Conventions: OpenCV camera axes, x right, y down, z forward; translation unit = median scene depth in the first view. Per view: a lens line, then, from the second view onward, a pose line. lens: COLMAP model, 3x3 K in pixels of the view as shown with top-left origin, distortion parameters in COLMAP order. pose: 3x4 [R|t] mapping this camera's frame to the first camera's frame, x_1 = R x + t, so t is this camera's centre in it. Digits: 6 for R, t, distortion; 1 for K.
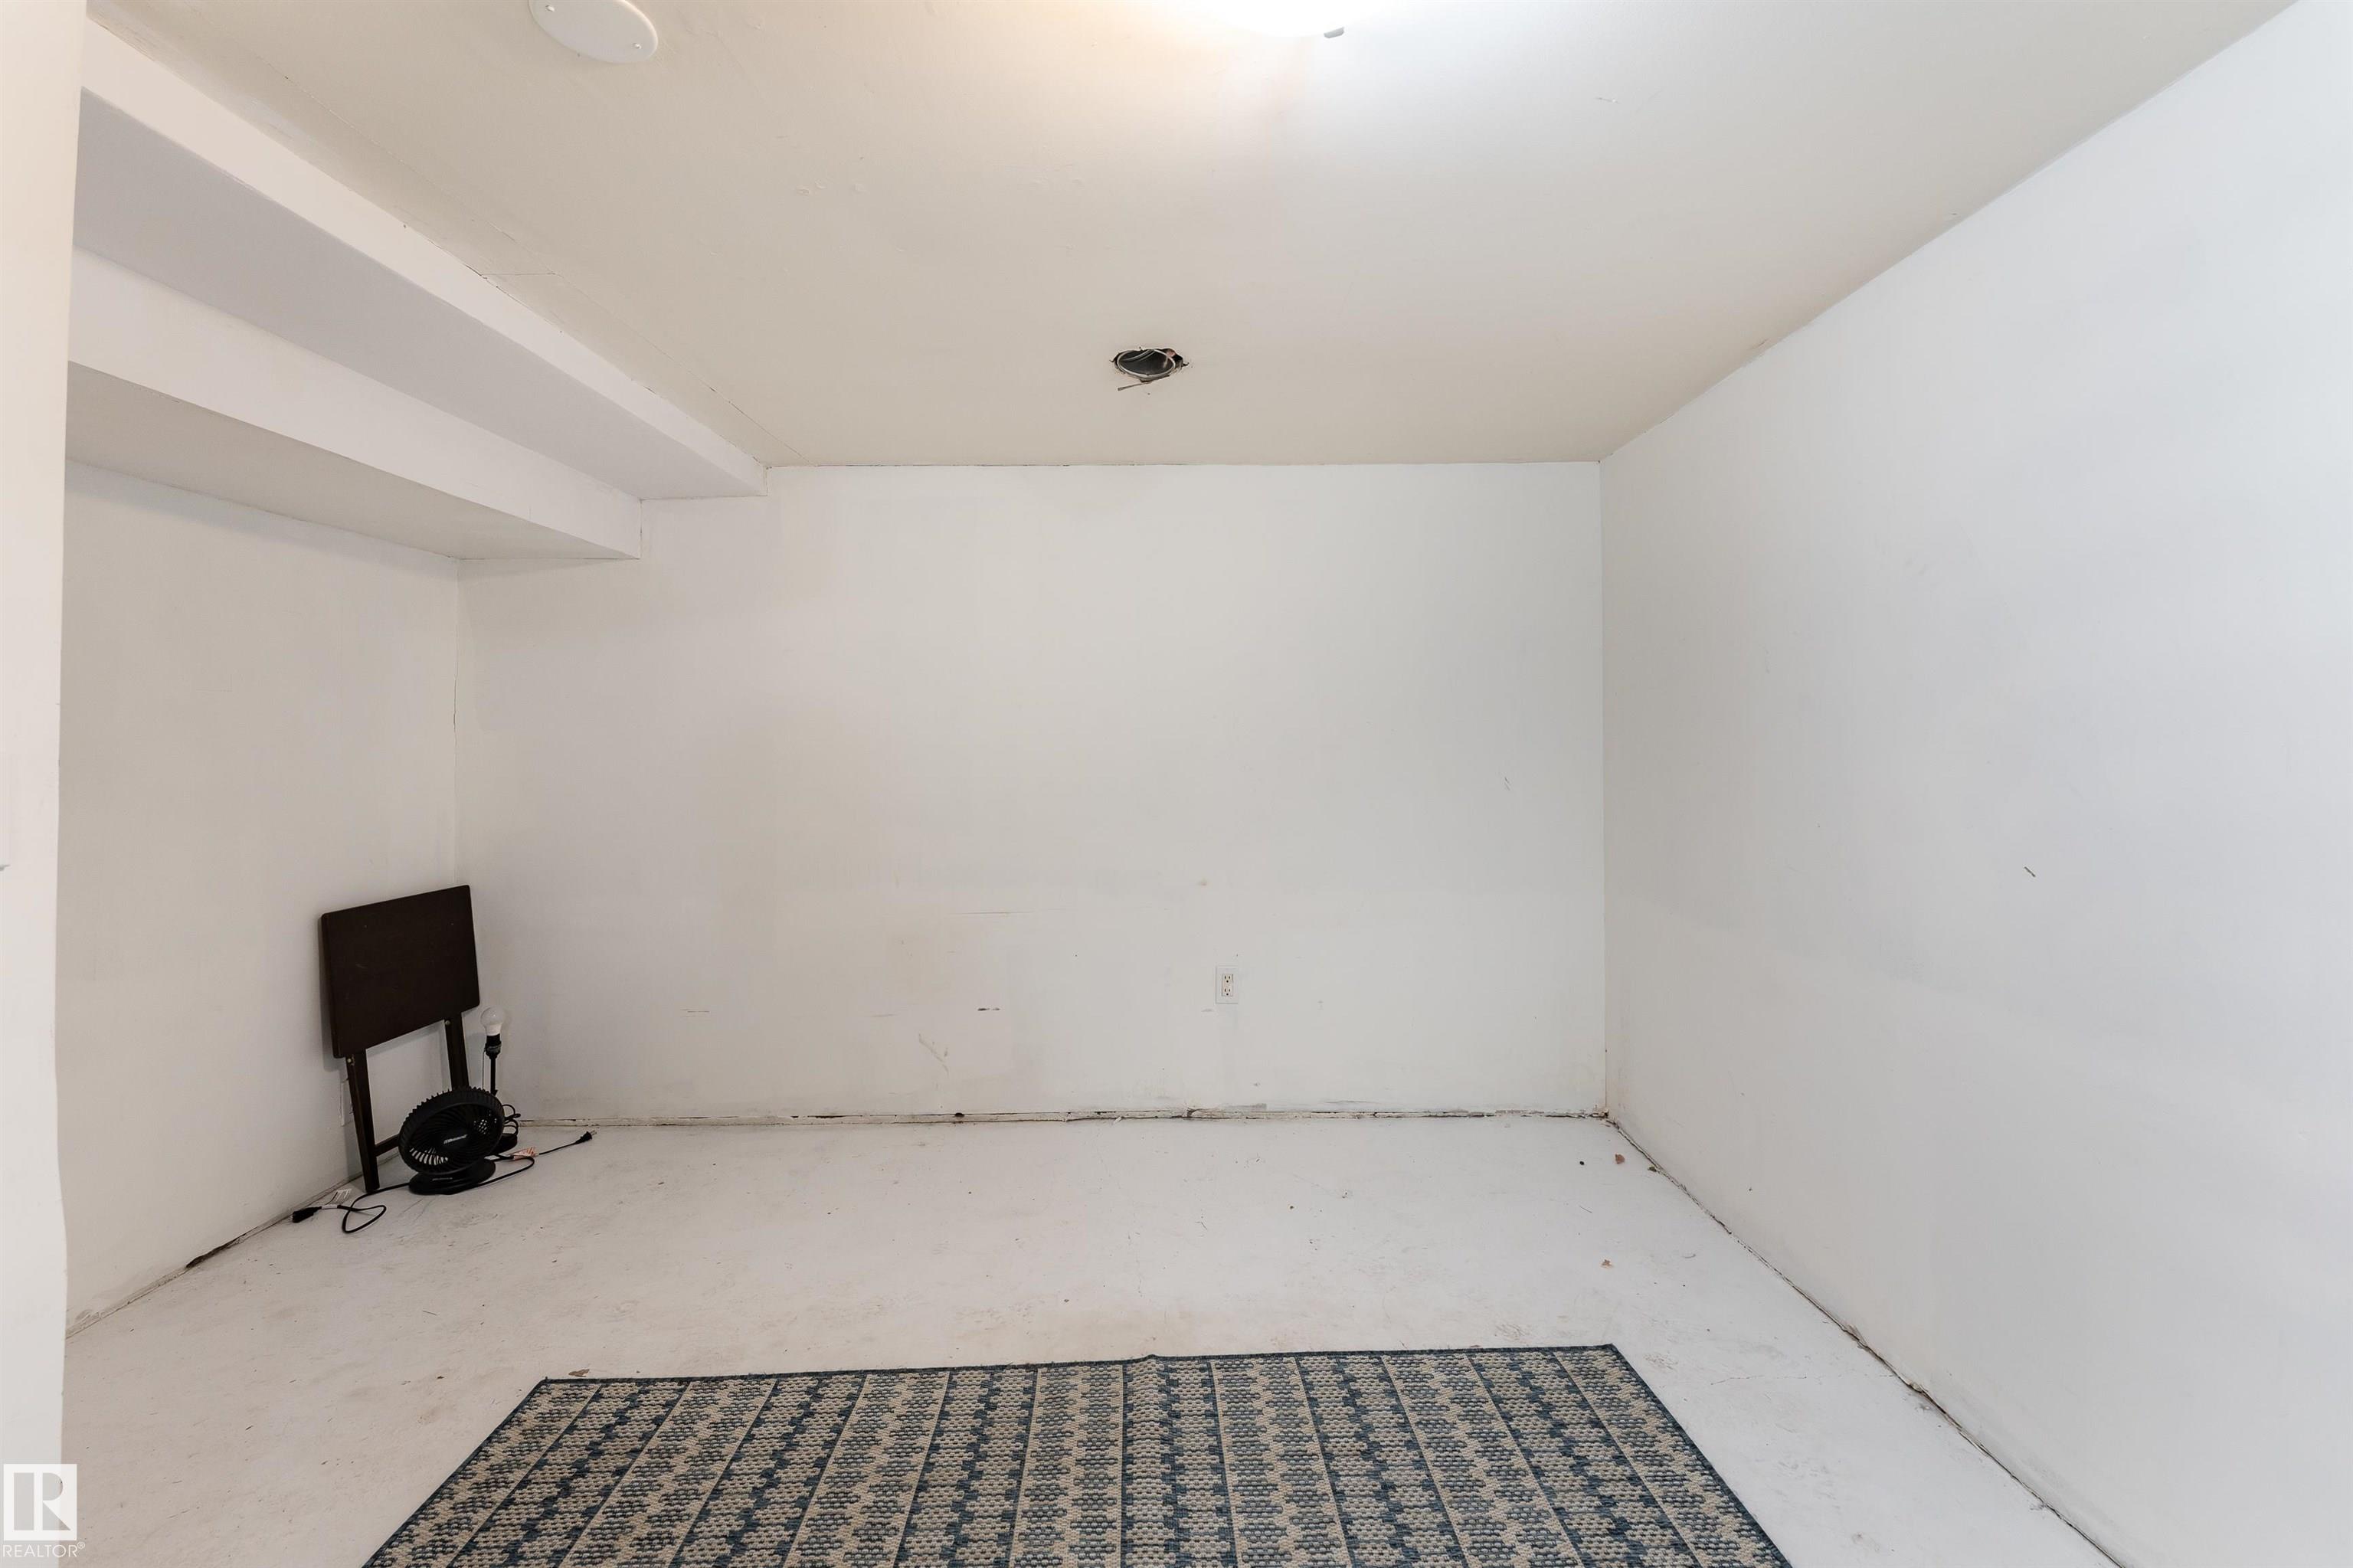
lens RADIAL K [[973.5, 0, 1175.5], [0, 973.5, 693.6], [0, 0, 1]] dist [0.002681, 0.000169]
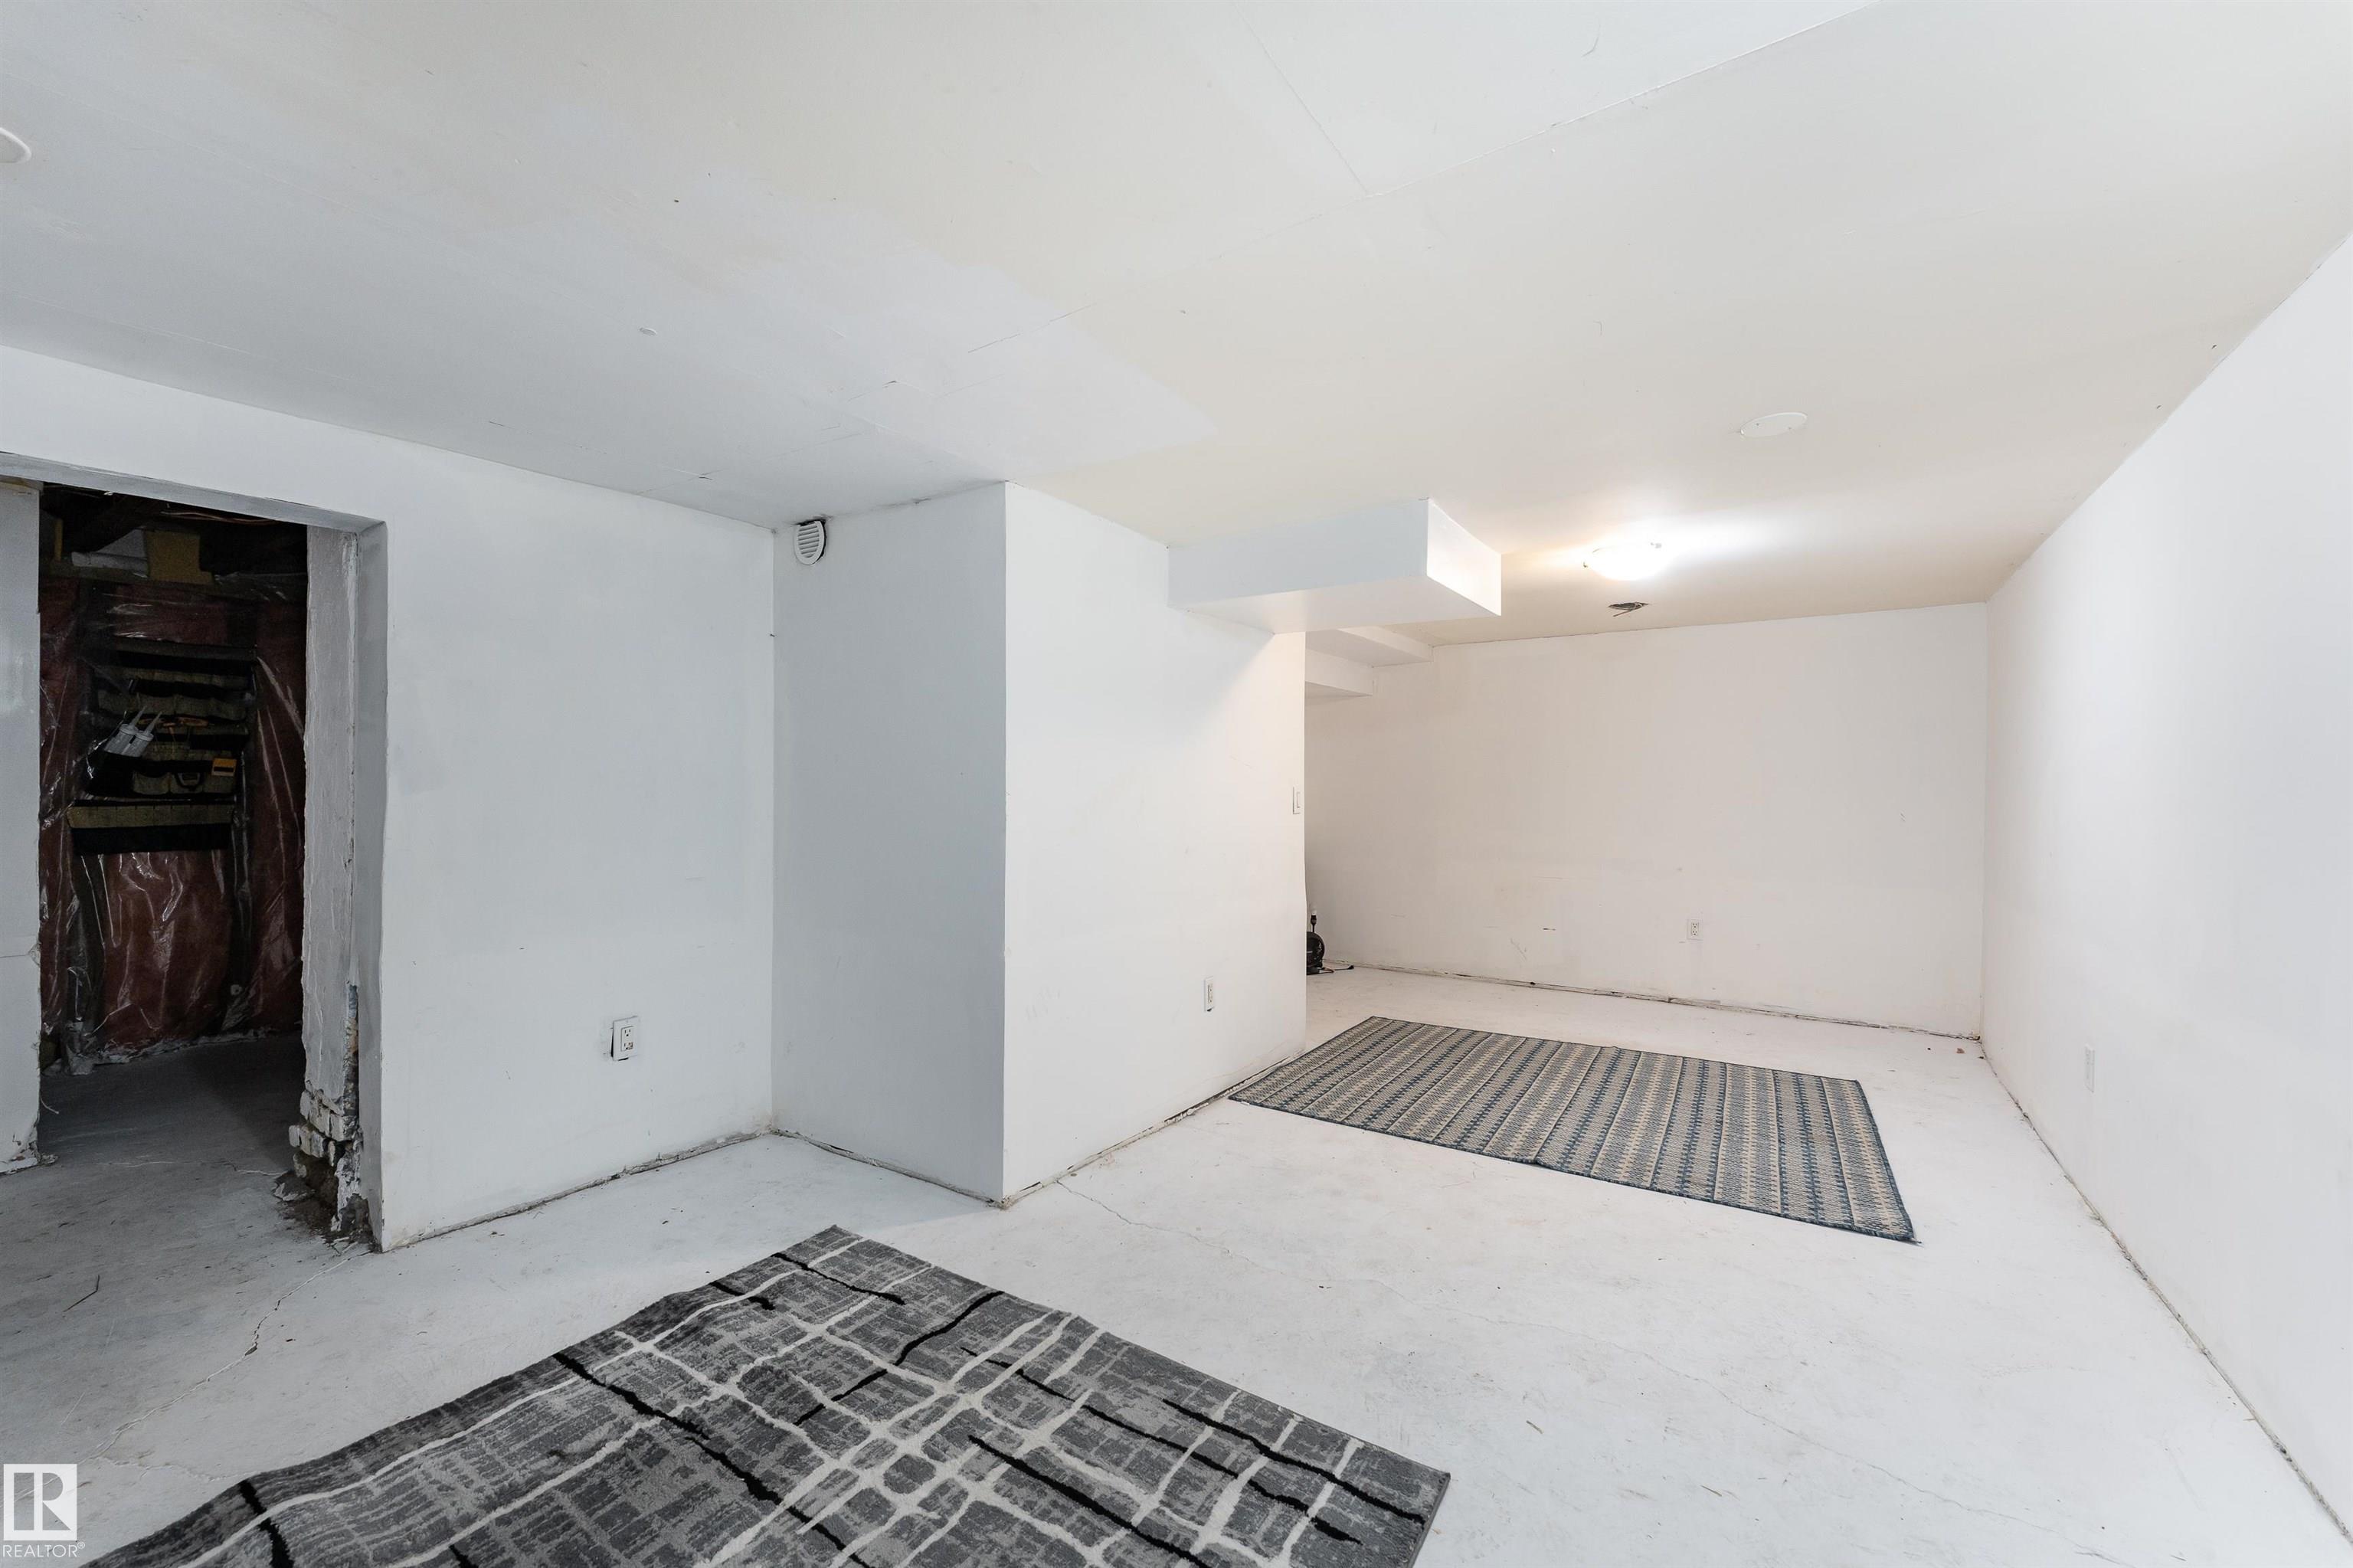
lens RADIAL K [[946.0, 0, 1166.6], [0, 946.0, 767.4], [0, 0, 1]] dist [0.001589, -0.000441]
pose [[0.826978, 0.003614, -0.562223, 0.259371], [0.015886, 0.999430, 0.029791, -0.060563], [0.562010, -0.033568, 0.826449, -1.057569]]
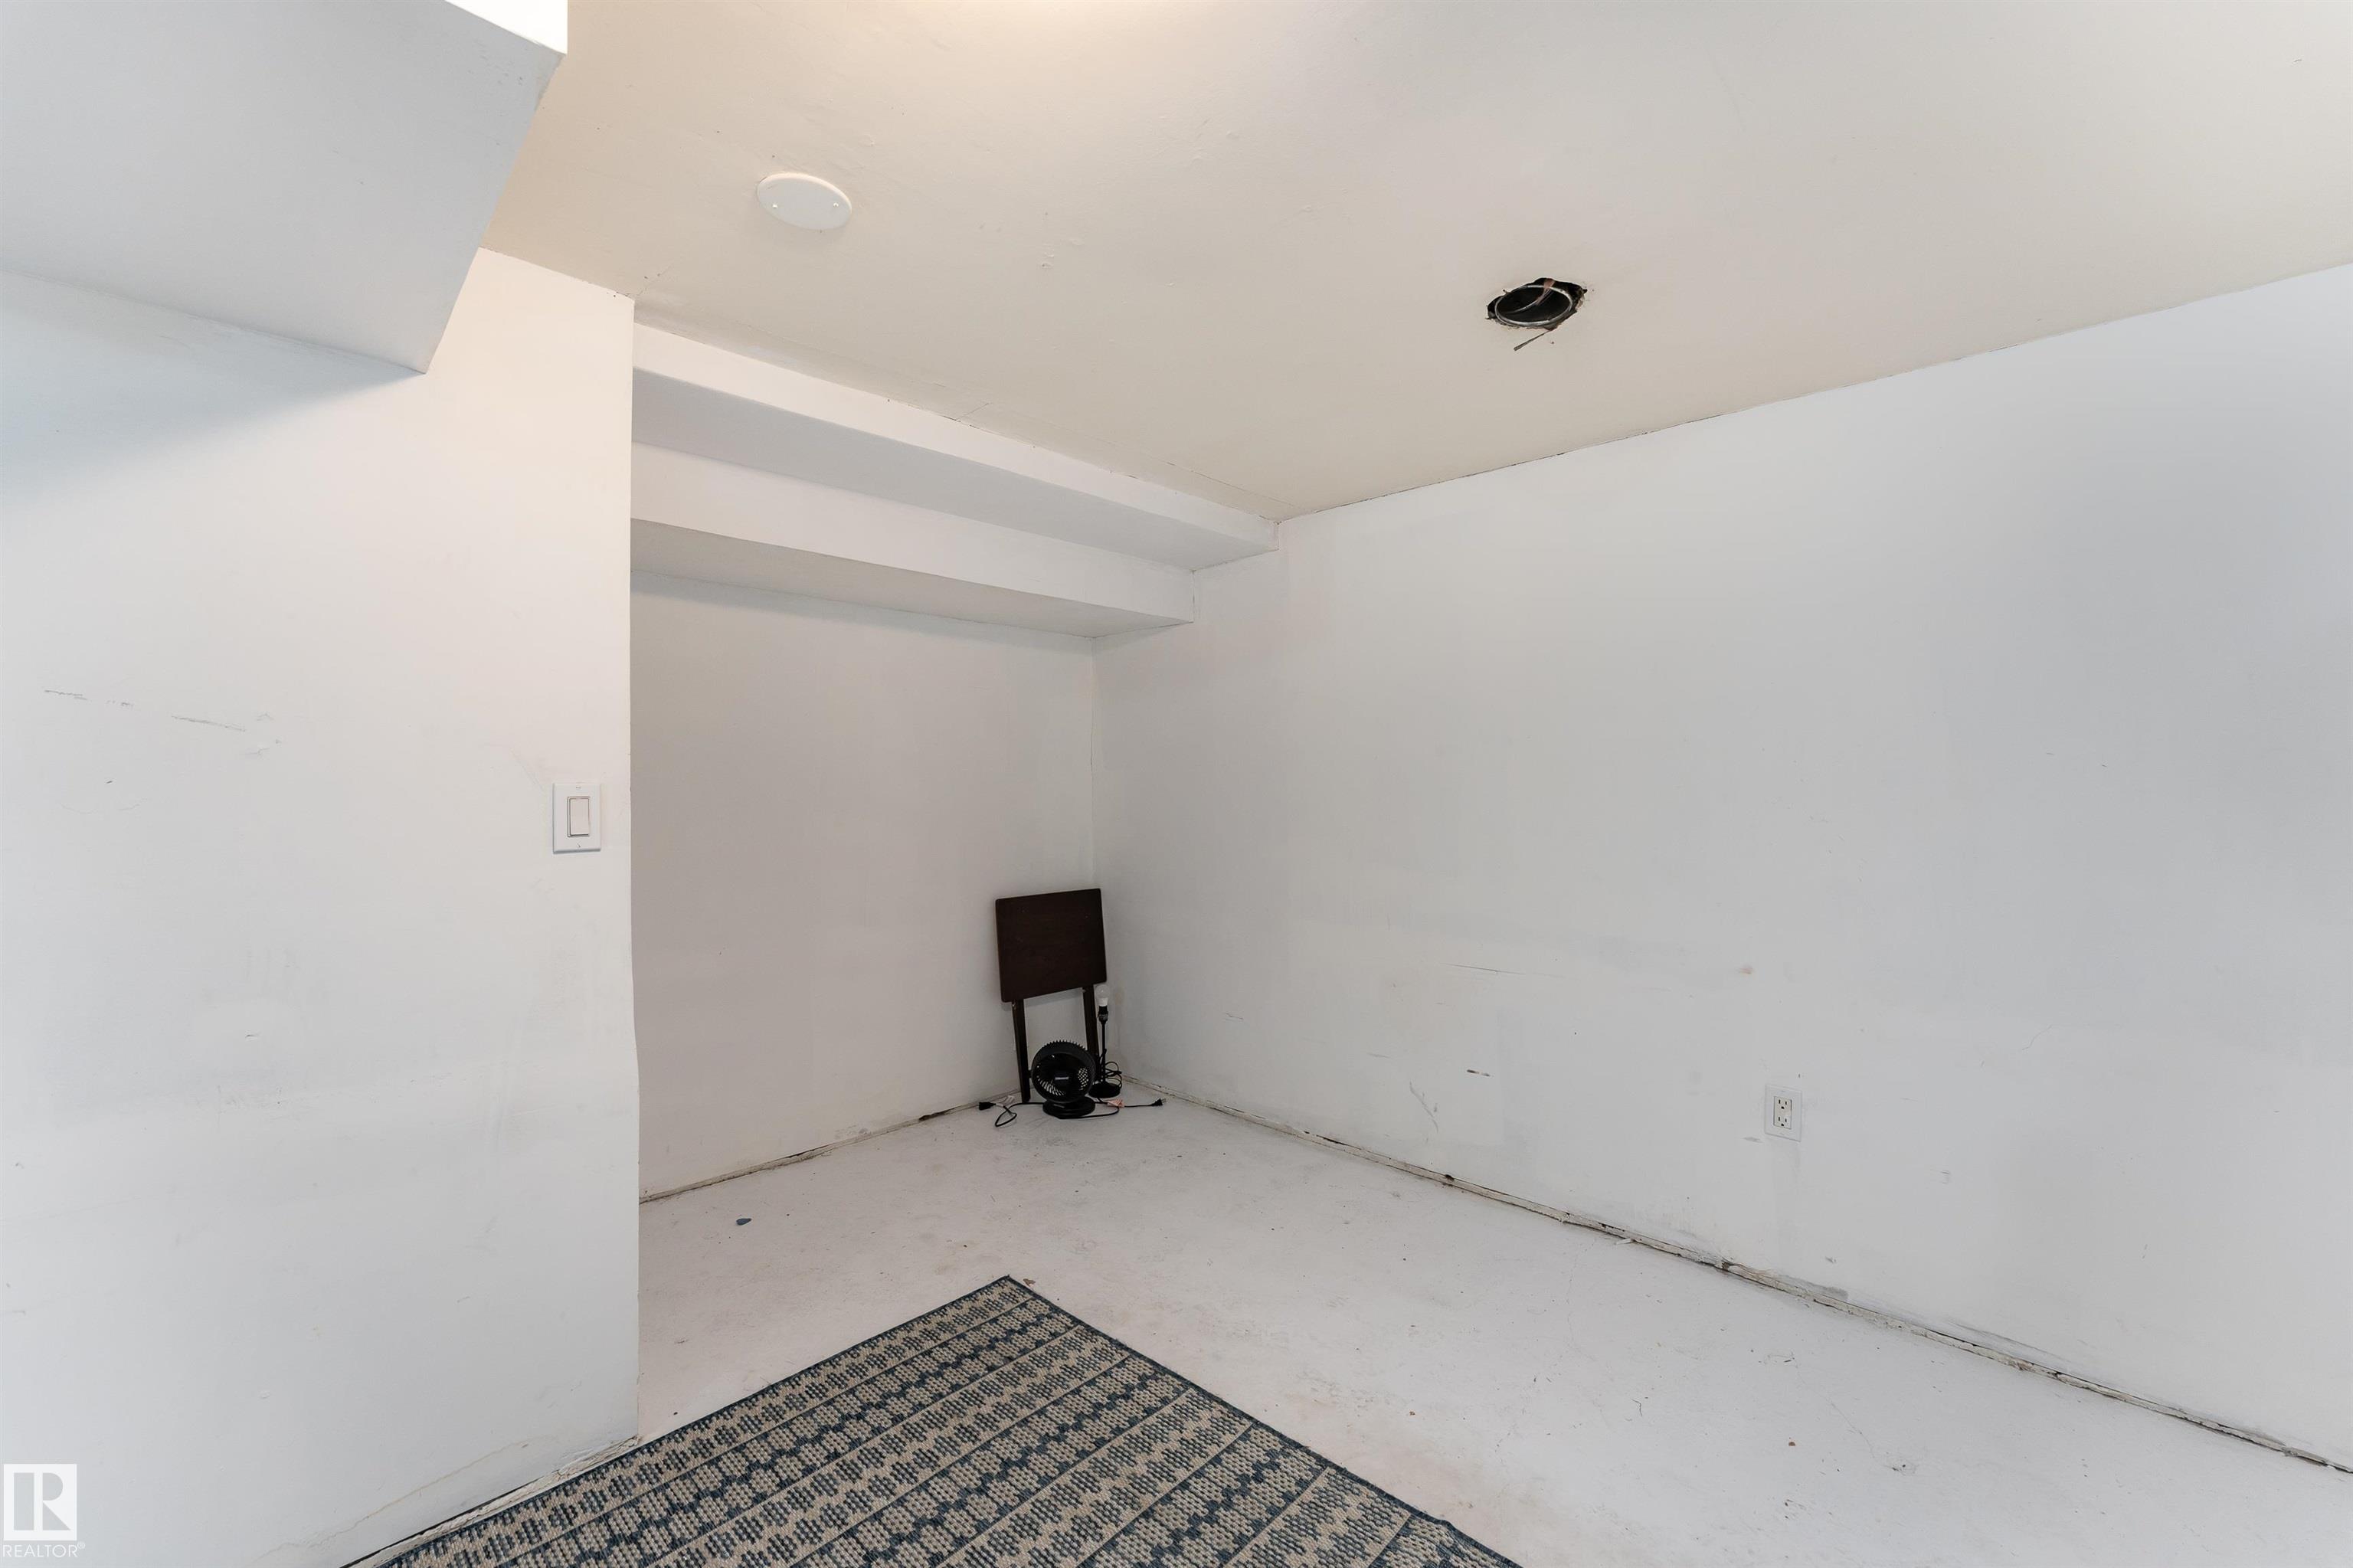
lens RADIAL K [[946.0, 0, 1166.6], [0, 946.0, 767.4], [0, 0, 1]] dist [0.001589, -0.000441]
pose [[0.712834, -0.003585, -0.701324, 0.263742], [0.028195, 0.999325, 0.023550, 0.009165], [0.700766, -0.036561, 0.712454, 0.201443]]
